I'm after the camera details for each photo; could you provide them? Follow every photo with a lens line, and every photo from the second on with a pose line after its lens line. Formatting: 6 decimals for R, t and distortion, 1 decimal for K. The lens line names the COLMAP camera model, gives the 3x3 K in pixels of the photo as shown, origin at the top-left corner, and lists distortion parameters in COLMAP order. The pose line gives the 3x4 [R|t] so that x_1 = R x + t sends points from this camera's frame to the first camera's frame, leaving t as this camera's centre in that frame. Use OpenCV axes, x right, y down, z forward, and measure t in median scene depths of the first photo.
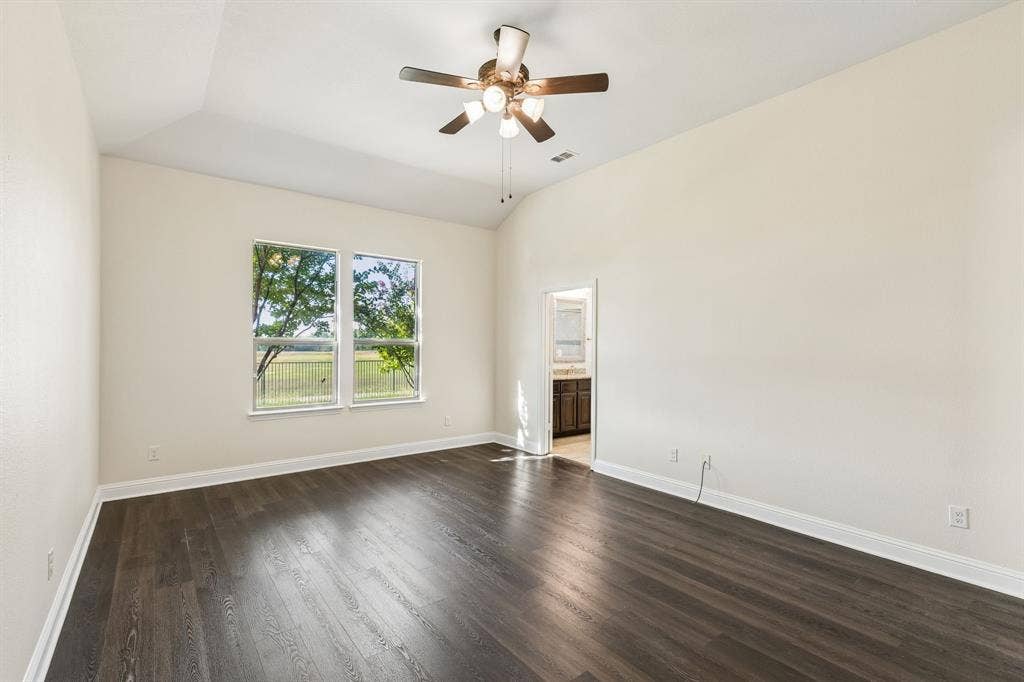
lens RADIAL K [[461.5, 0, 510.9], [0, 461.5, 340.5], [0, 0, 1]] dist [0.039814, 0.000647]
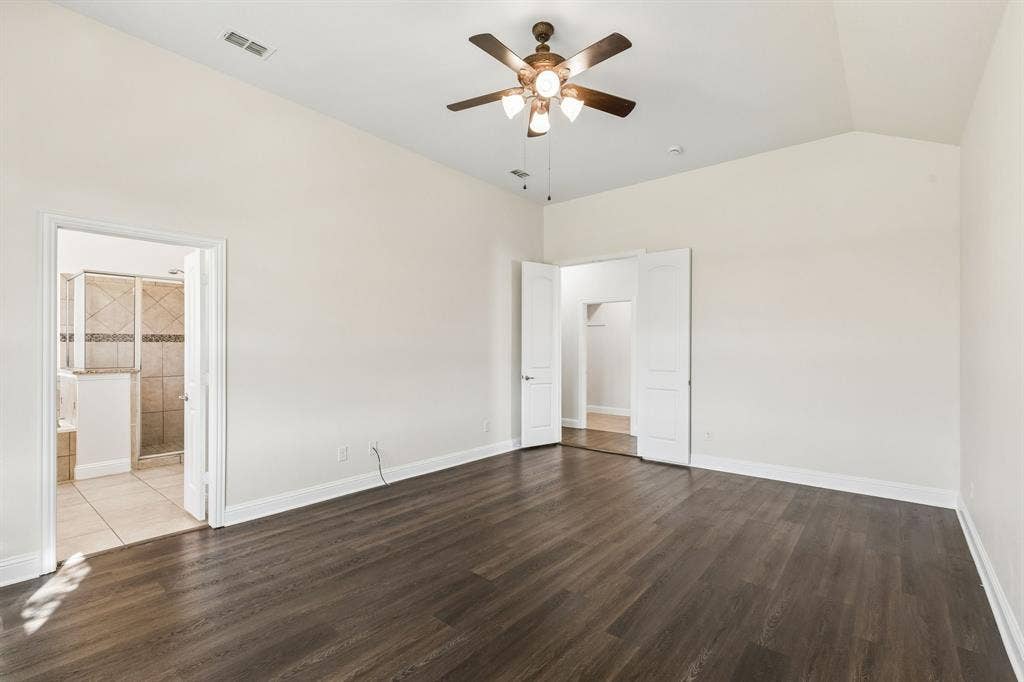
lens RADIAL K [[461.5, 0, 510.7], [0, 461.5, 345.8], [0, 0, 1]] dist [0.039814, 0.000647]
pose [[-0.214565, -0.008025, 0.976677, -0.753992], [-0.025153, 0.999680, 0.002688, 0.006923], [-0.976386, -0.023990, -0.214698, 0.974045]]
